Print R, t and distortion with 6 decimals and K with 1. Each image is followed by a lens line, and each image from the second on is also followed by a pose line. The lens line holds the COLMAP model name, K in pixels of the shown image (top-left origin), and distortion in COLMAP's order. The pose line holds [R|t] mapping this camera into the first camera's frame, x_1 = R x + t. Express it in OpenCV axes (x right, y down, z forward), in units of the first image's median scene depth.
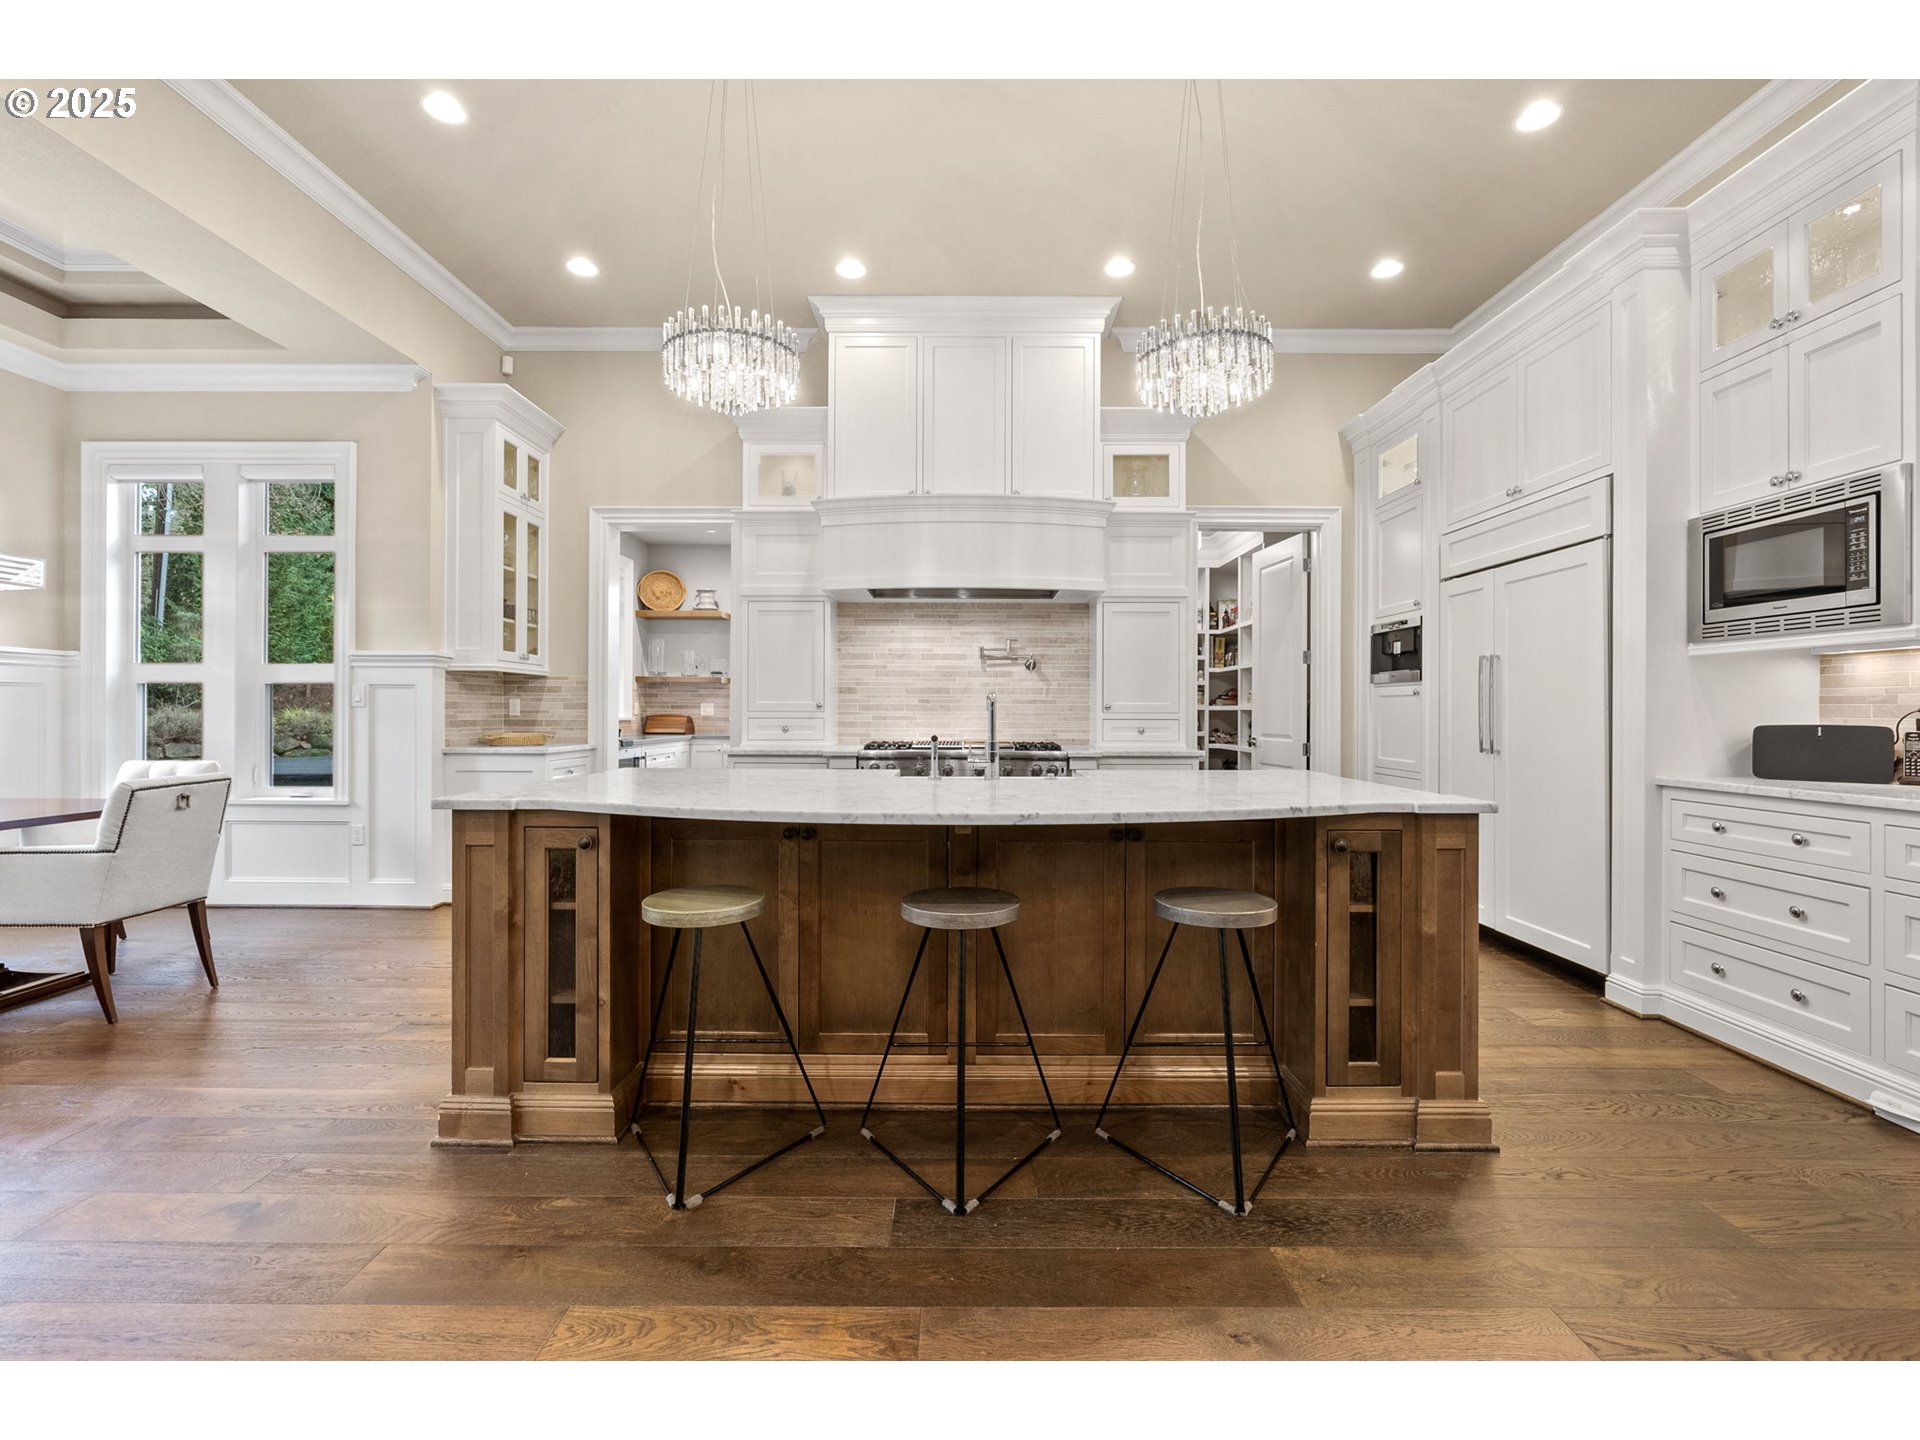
lens RADIAL K [[884.4, 0, 957.6], [0, 884.4, 711.9], [0, 0, 1]] dist [-0.013940, 0.006767]
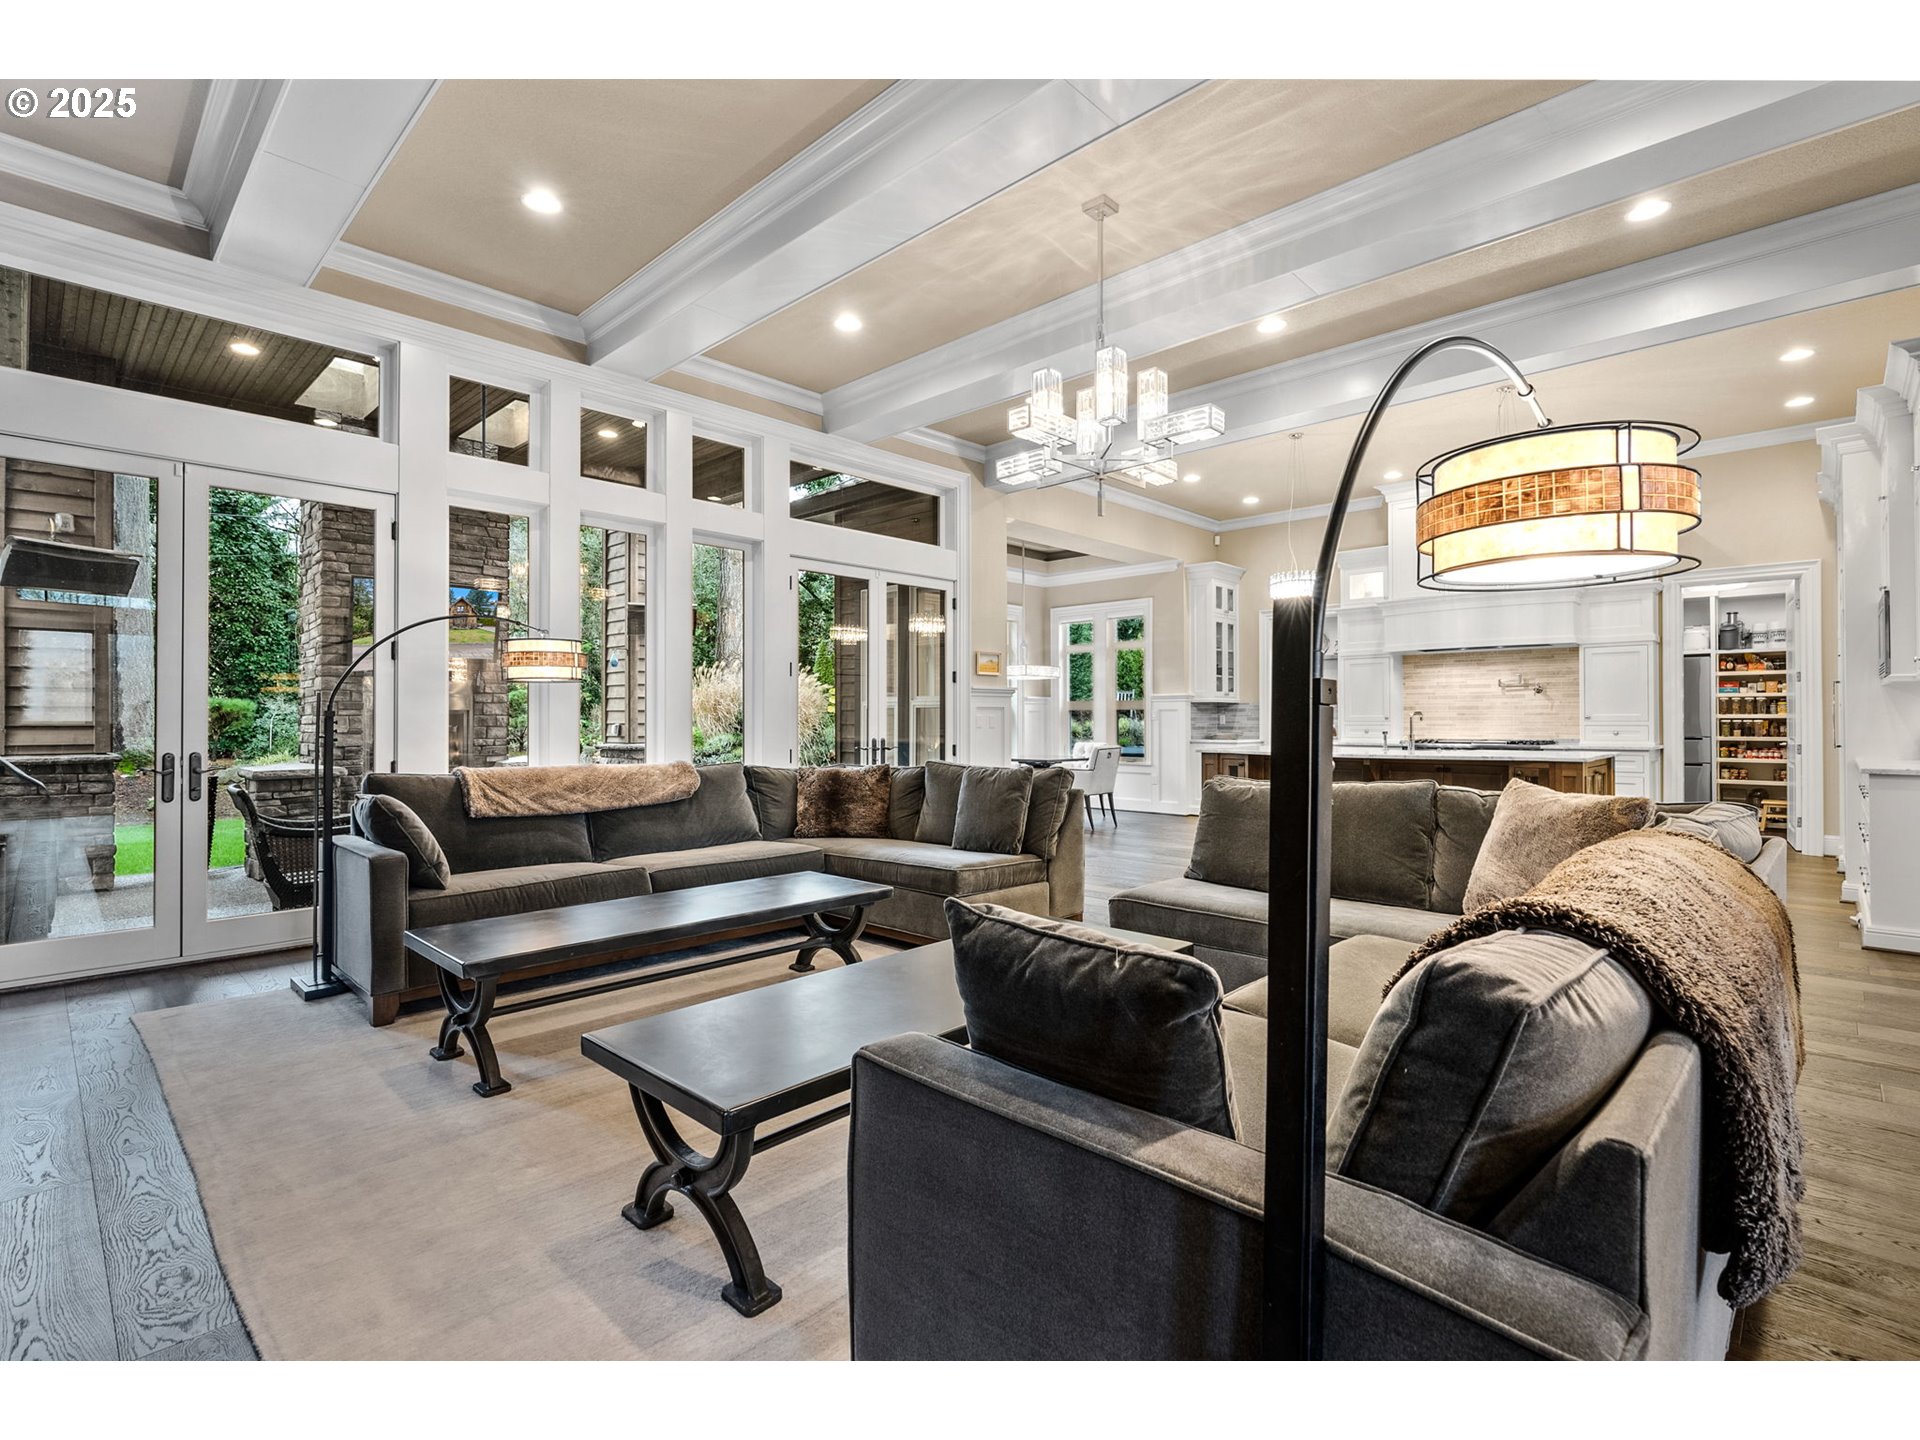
lens RADIAL K [[884.4, 0, 957.6], [0, 884.4, 711.9], [0, 0, 1]] dist [-0.013940, 0.006767]
pose [[0.722687, -0.012264, -0.691067, 0.438089], [0.004884, 0.999908, -0.012639, -0.001027], [0.691159, 0.005759, 0.722680, -0.842490]]
